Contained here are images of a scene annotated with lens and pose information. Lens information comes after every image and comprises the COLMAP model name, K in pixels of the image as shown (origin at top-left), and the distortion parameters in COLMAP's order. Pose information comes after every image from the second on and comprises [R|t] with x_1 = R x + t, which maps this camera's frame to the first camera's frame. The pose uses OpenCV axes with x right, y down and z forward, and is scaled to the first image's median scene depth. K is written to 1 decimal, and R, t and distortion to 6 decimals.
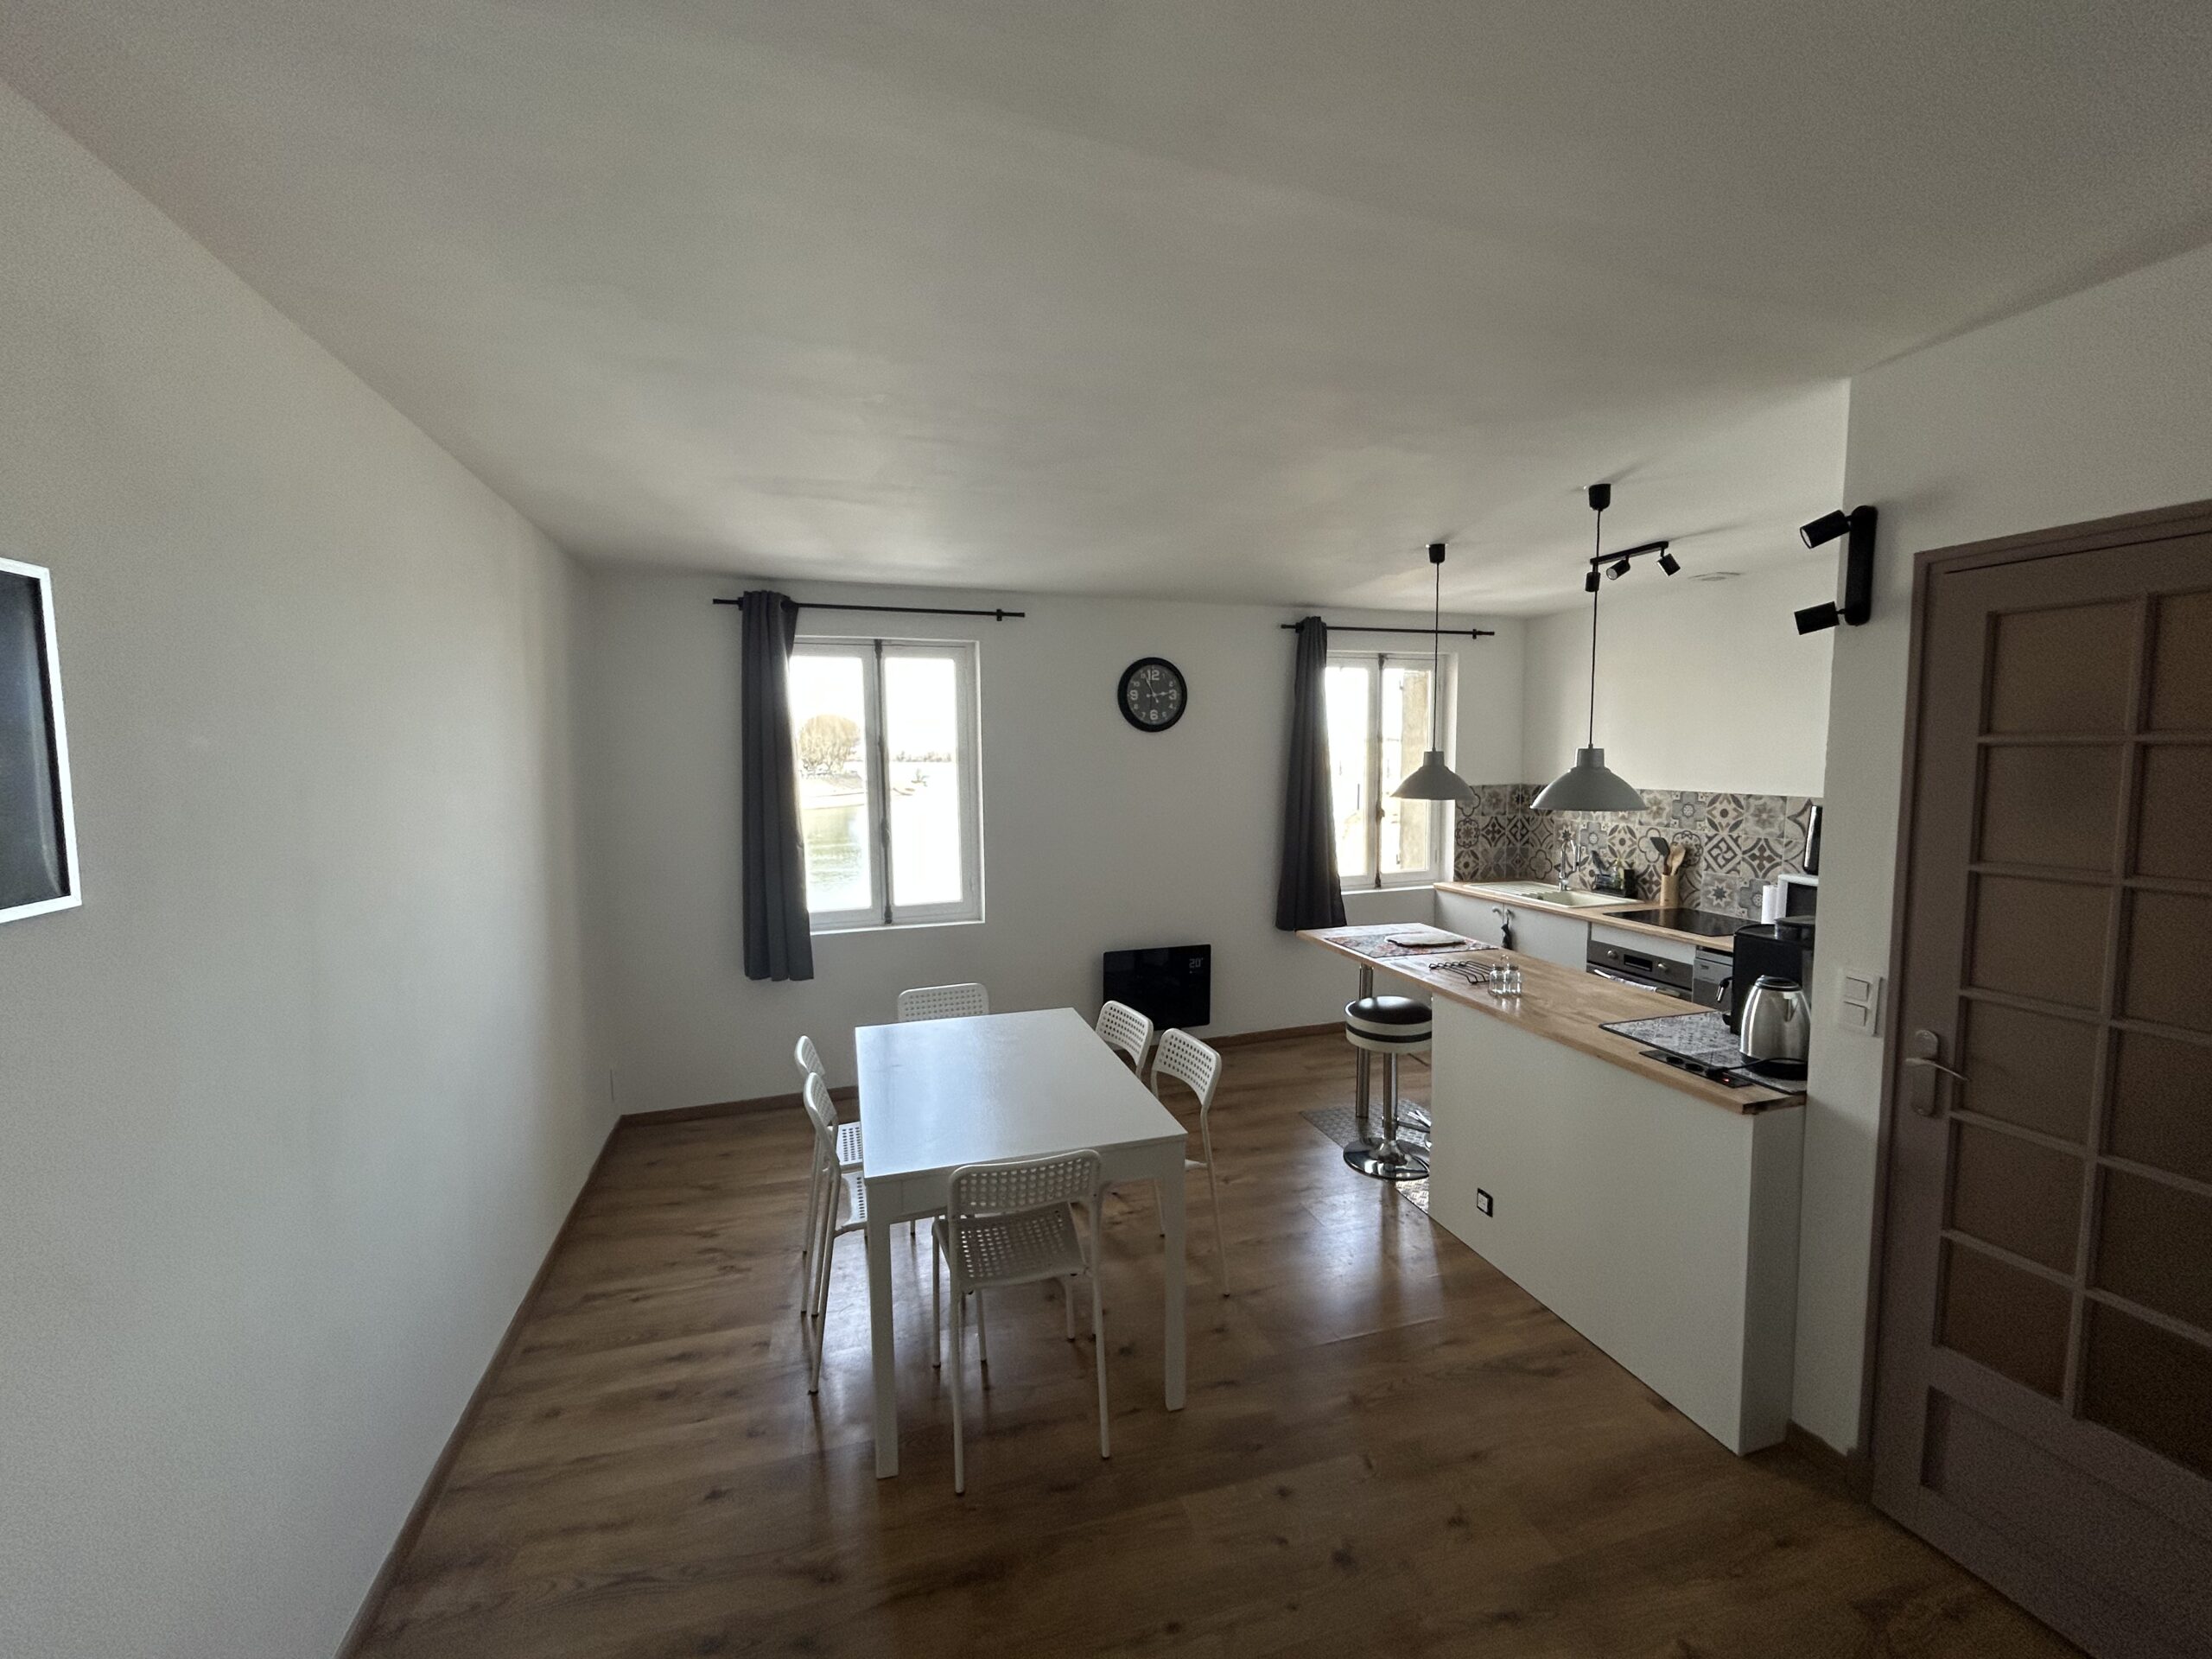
lens RADIAL K [[896.9, 0, 1109.7], [0, 896.9, 828.4], [0, 0, 1]] dist [-0.003614, 0.000133]
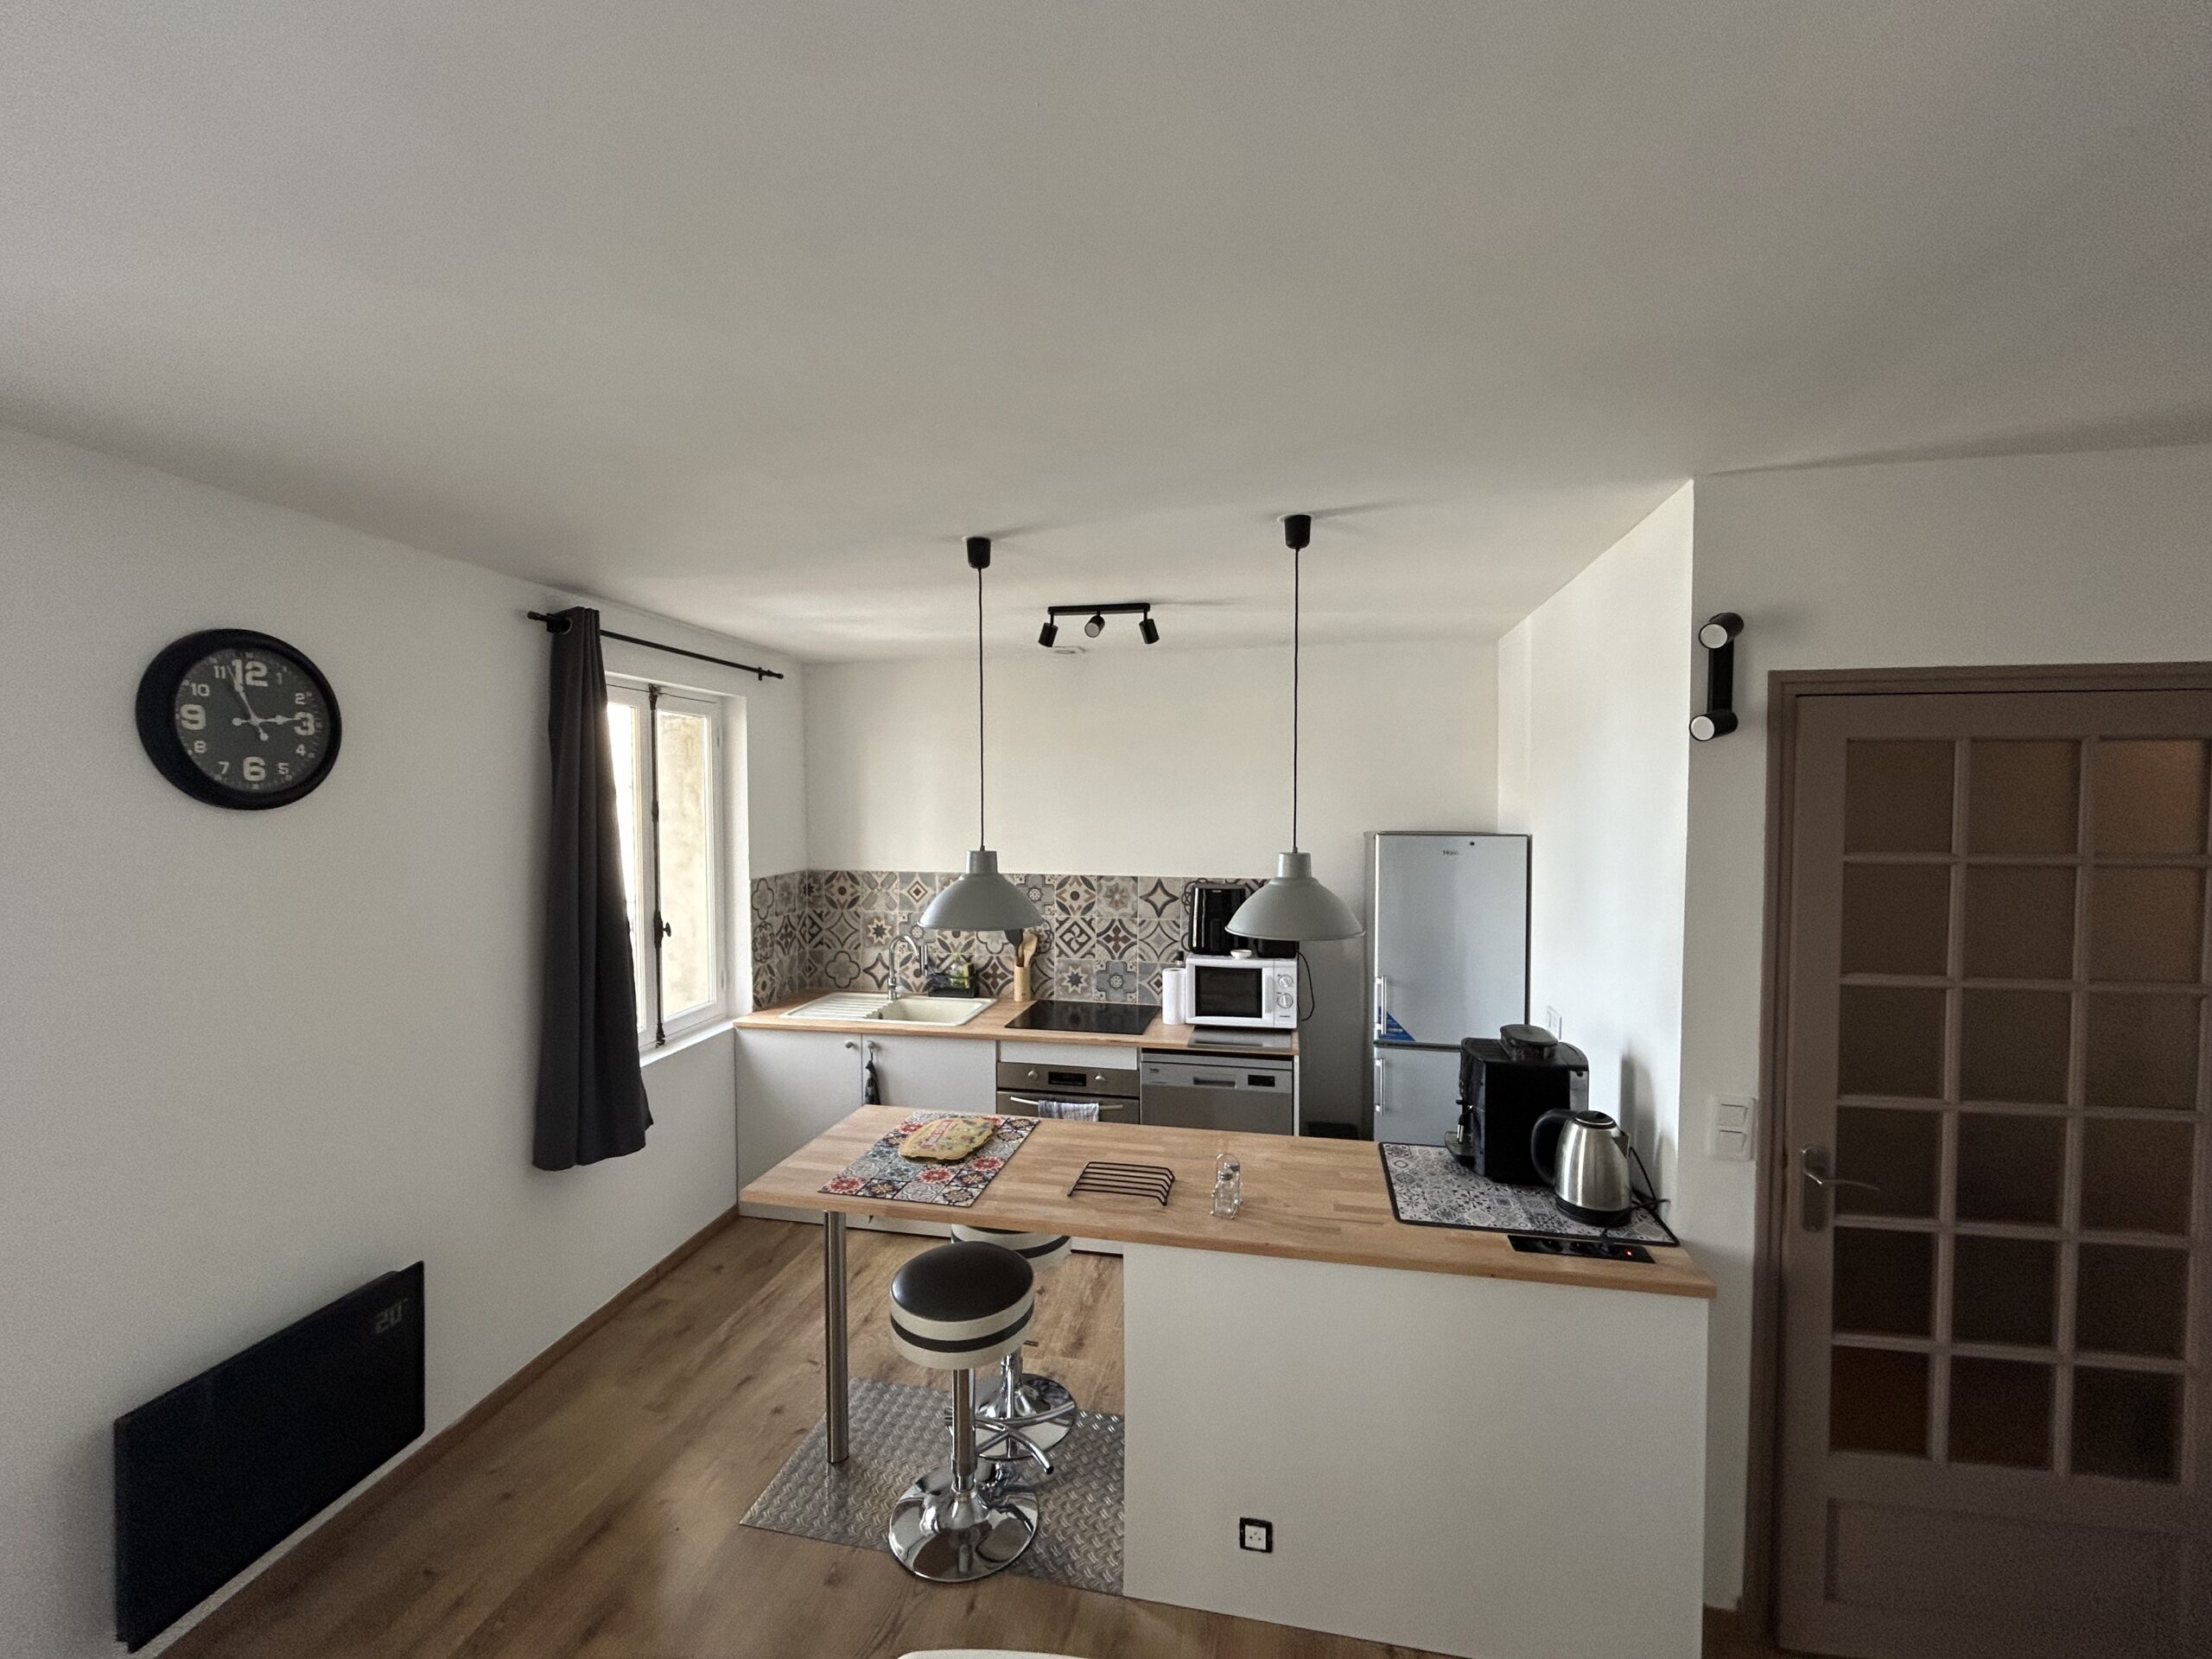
lens RADIAL K [[896.9, 0, 1113.5], [0, 896.9, 825.4], [0, 0, 1]] dist [-0.003614, 0.000133]
pose [[0.470683, -0.016949, 0.882140, -0.140058], [0.070861, 0.997312, -0.018647, -0.070224], [-0.879452, 0.071286, 0.470619, 0.496623]]
